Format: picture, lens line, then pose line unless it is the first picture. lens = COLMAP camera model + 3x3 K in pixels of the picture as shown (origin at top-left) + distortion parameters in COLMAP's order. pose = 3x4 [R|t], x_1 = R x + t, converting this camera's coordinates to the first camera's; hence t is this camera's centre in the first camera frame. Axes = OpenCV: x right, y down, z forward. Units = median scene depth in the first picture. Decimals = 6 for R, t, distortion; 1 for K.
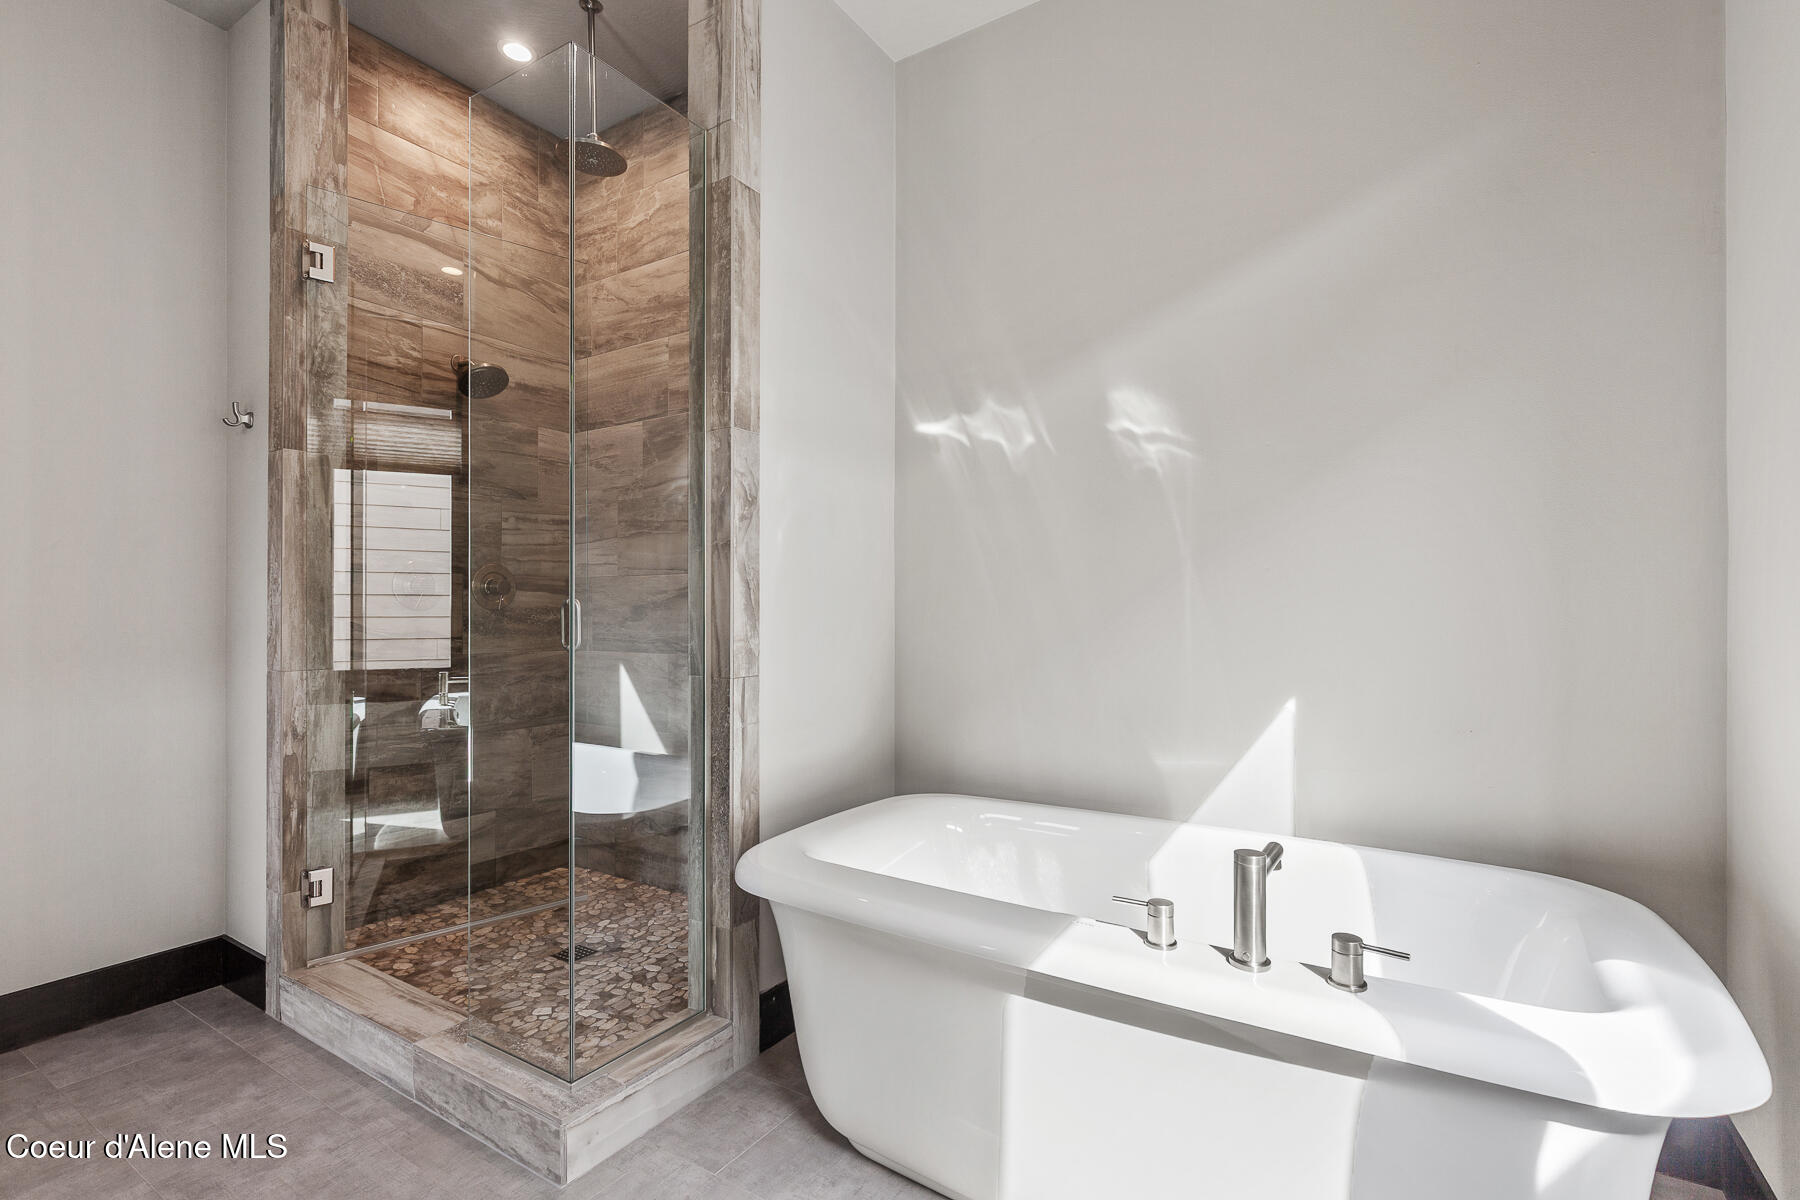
lens RADIAL K [[818.8, 0, 902.9], [0, 818.8, 604.7], [0, 0, 1]] dist [0.008596, -0.000120]
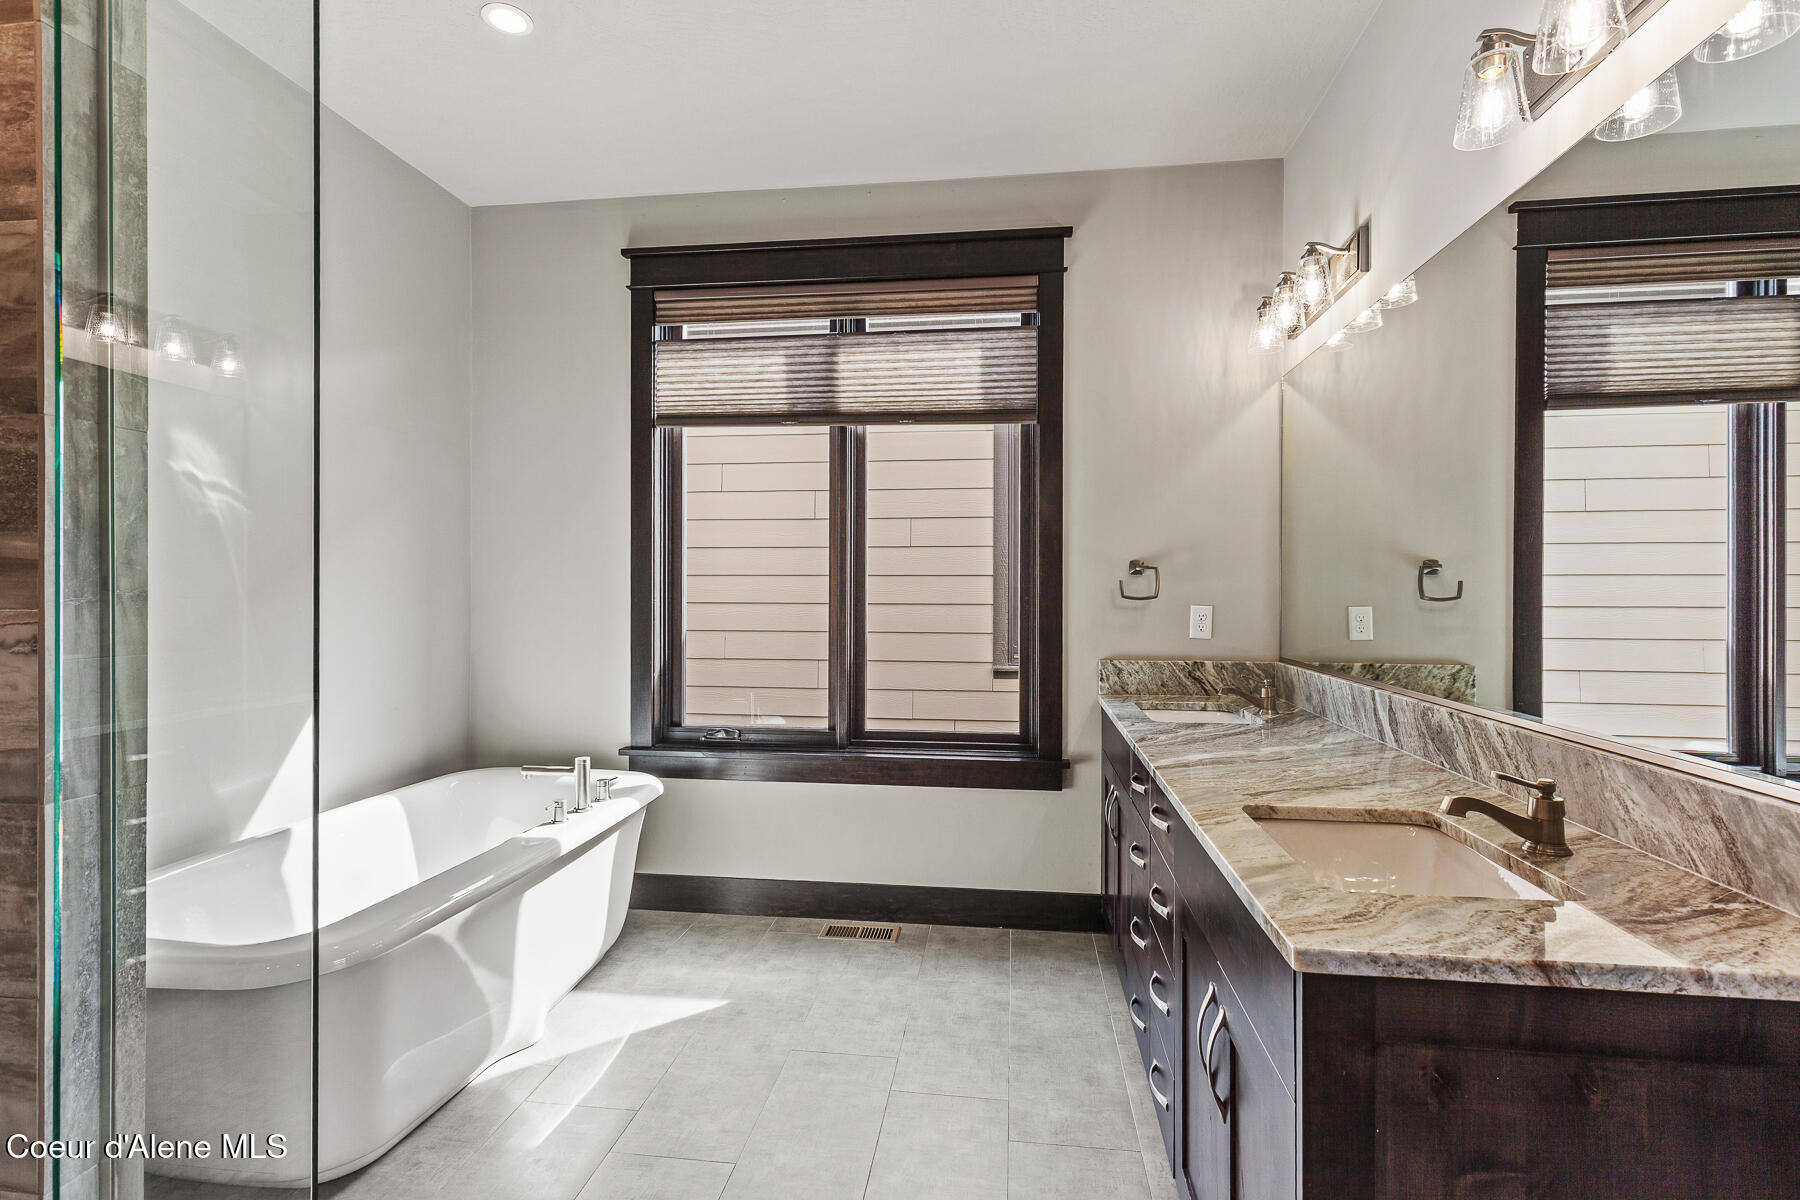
lens RADIAL K [[818.8, 0, 904.7], [0, 818.8, 595.3], [0, 0, 1]] dist [0.008596, -0.000120]
pose [[-0.412969, -0.006837, 0.910719, -1.033330], [-0.006672, 0.999968, 0.004481, -0.074098], [-0.910720, -0.004226, -0.413002, 0.627860]]
